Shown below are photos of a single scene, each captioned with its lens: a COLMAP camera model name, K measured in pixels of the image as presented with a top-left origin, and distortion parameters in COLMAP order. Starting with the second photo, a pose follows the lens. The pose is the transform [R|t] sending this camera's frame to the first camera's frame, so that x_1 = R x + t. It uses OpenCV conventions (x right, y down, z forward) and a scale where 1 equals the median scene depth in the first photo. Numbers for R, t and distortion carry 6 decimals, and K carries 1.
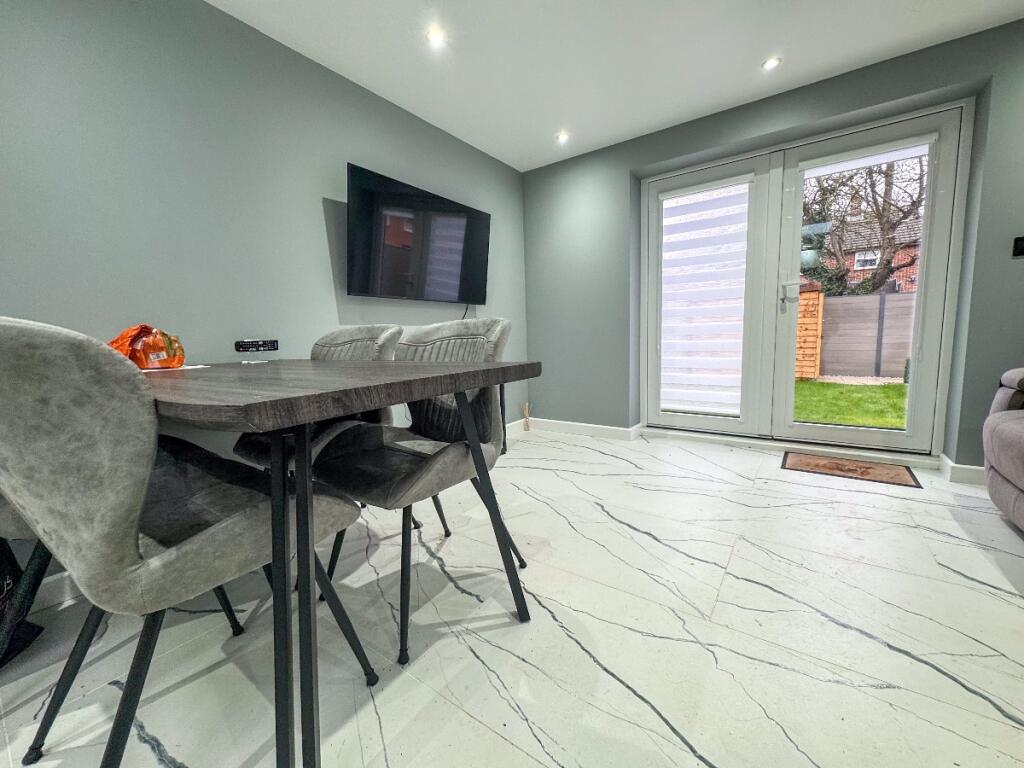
lens RADIAL K [[405.0, 0, 518.3], [0, 405.0, 382.9], [0, 0, 1]] dist [-0.020492, 0.005142]
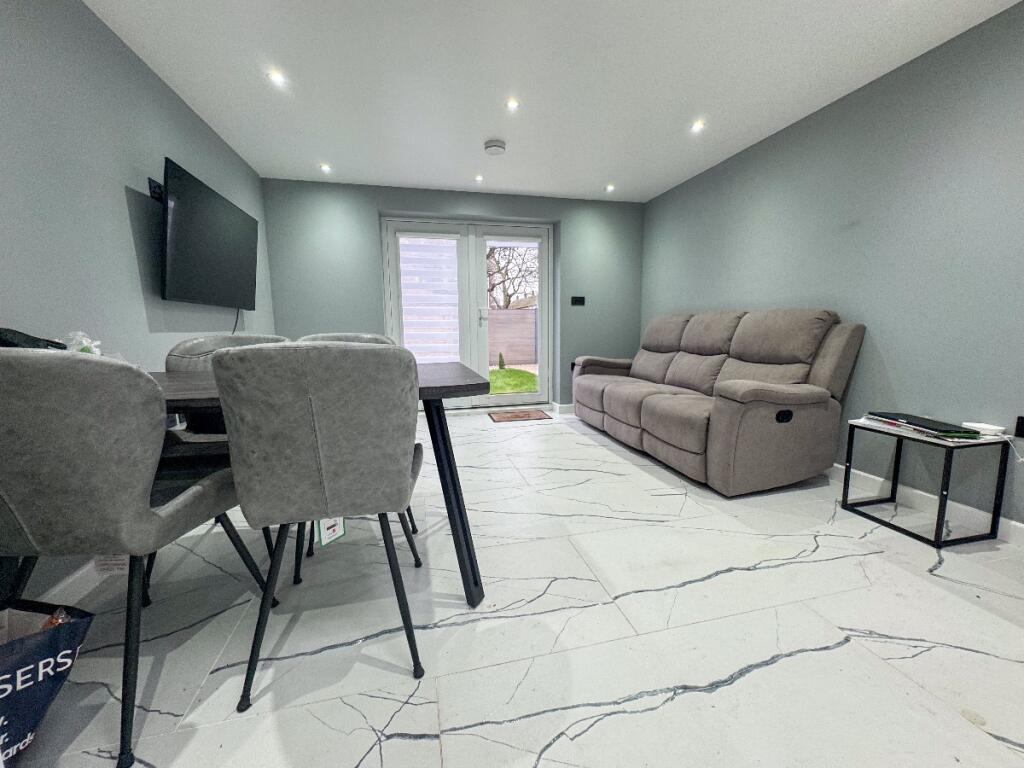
lens RADIAL K [[405.0, 0, 518.3], [0, 405.0, 382.9], [0, 0, 1]] dist [-0.020492, 0.005142]
pose [[0.640556, -0.078720, 0.763866, -0.548511], [0.077336, 0.996287, 0.037821, -0.003225], [-0.764007, 0.034848, 0.644266, -0.158108]]
